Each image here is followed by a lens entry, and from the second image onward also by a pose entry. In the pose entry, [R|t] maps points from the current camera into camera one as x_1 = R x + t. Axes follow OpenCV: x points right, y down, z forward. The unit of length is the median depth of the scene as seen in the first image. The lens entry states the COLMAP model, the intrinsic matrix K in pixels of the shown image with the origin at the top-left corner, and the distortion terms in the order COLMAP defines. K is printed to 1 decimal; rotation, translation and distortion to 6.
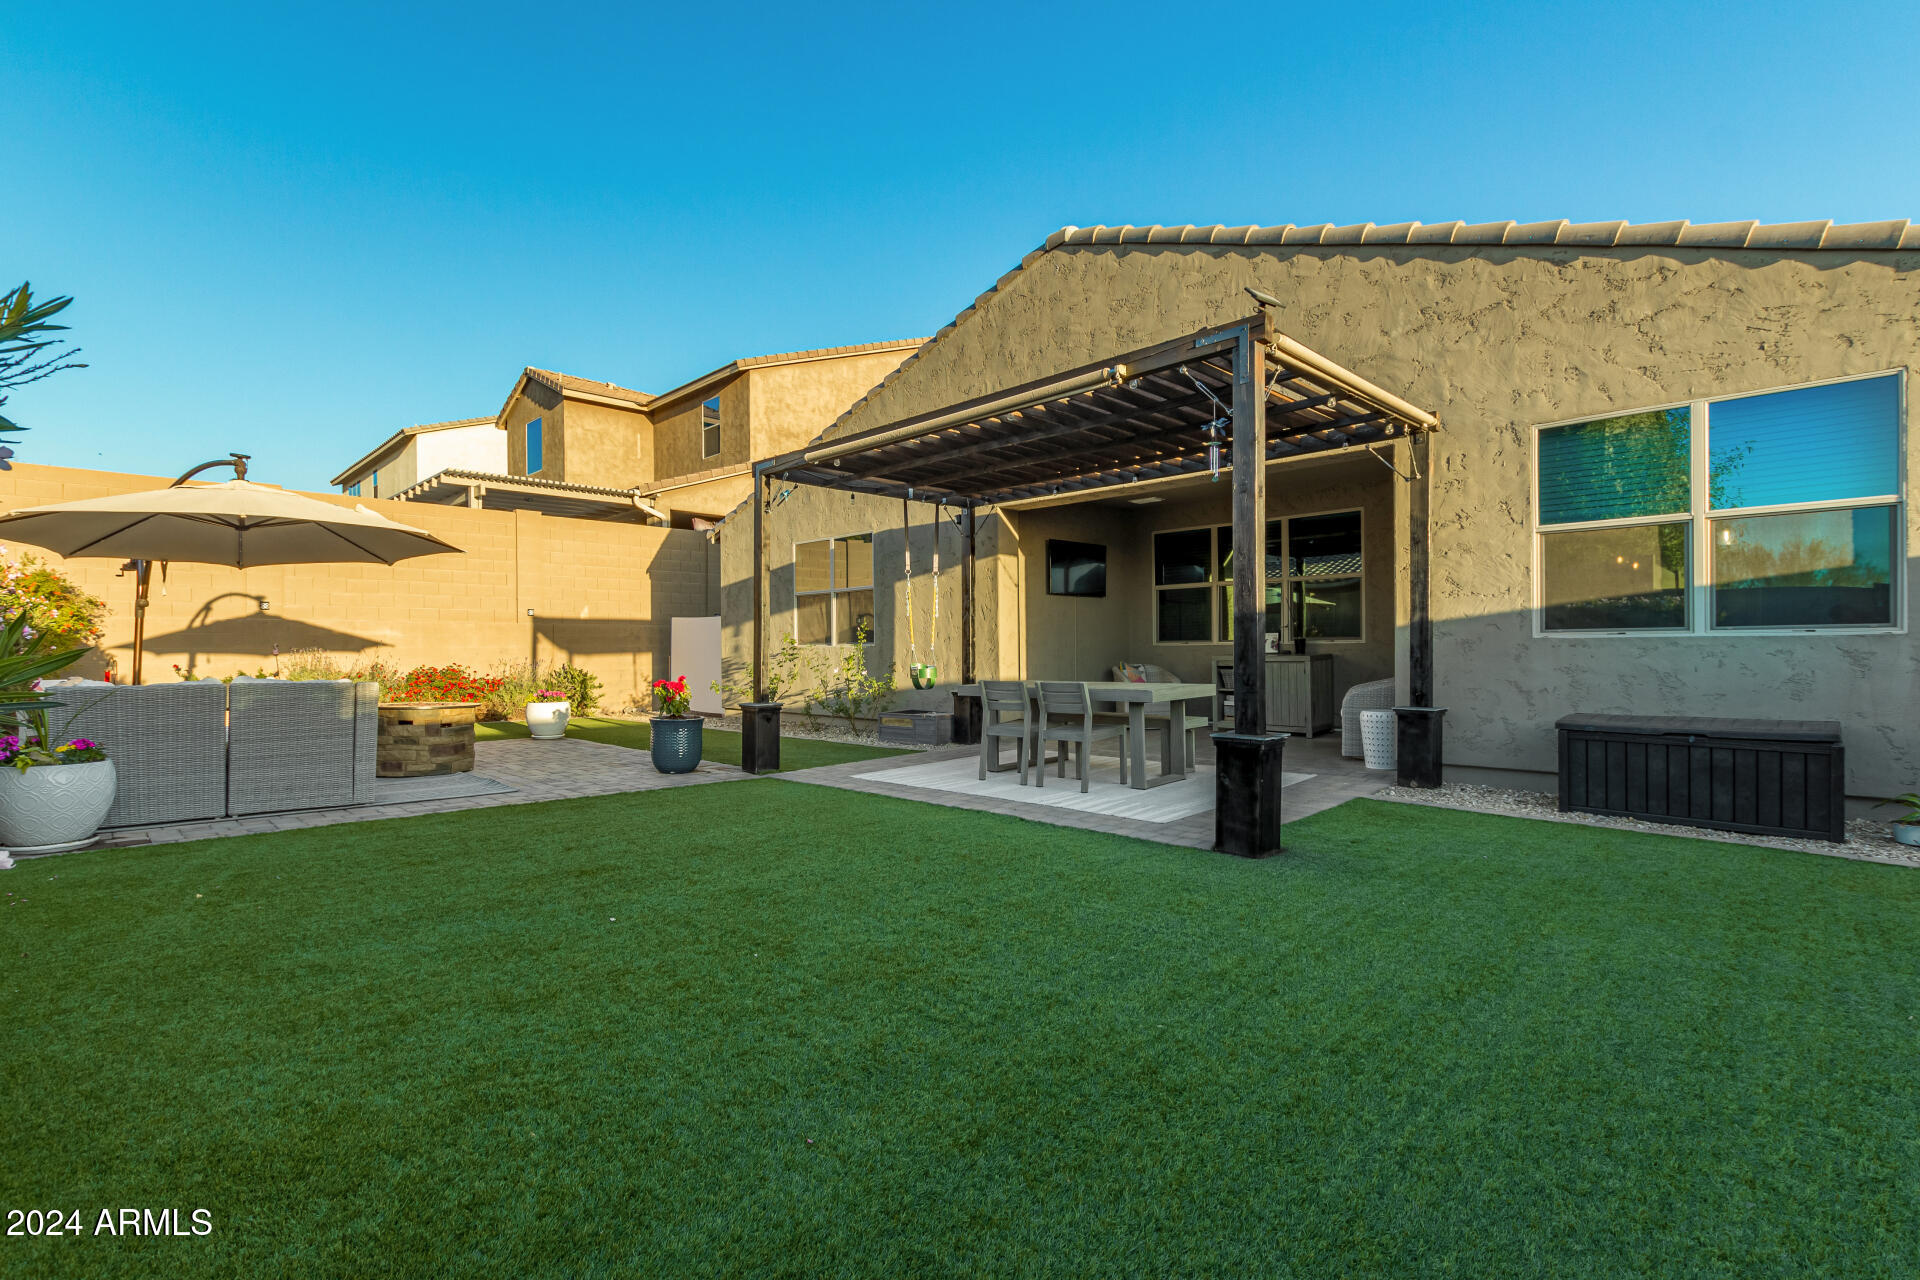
lens RADIAL K [[870.8, 0, 960.8], [0, 870.8, 652.6], [0, 0, 1]] dist [0.001830, -0.000156]
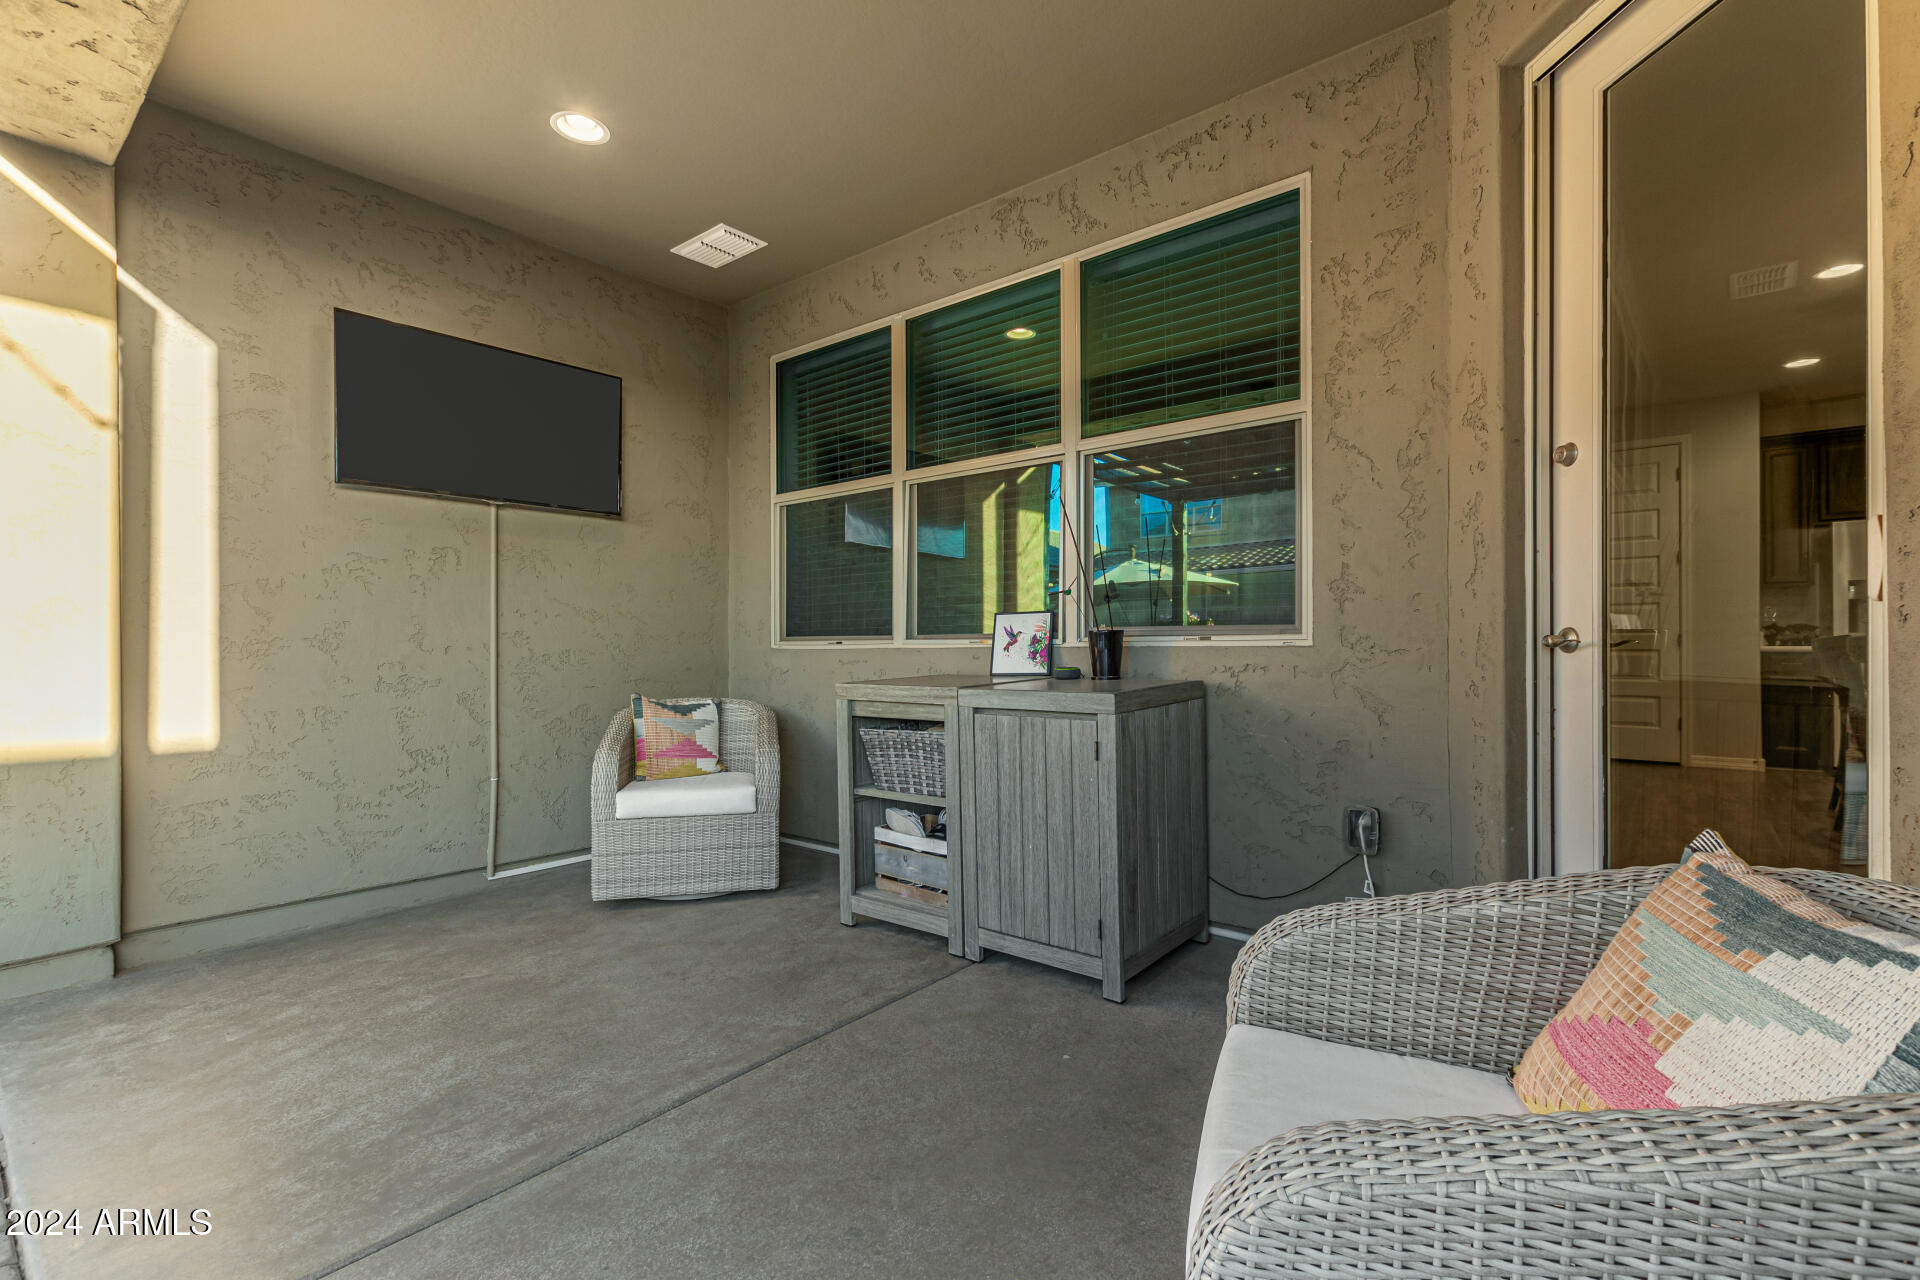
lens RADIAL K [[864.5, 0, 966.5], [0, 864.5, 643.1], [0, 0, 1]] dist [0.000819, 0.000610]
pose [[0.995204, 0.006791, 0.097587, 0.273831], [-0.005734, 0.999922, -0.011106, -0.006871], [-0.097655, 0.010493, 0.995165, 0.617419]]
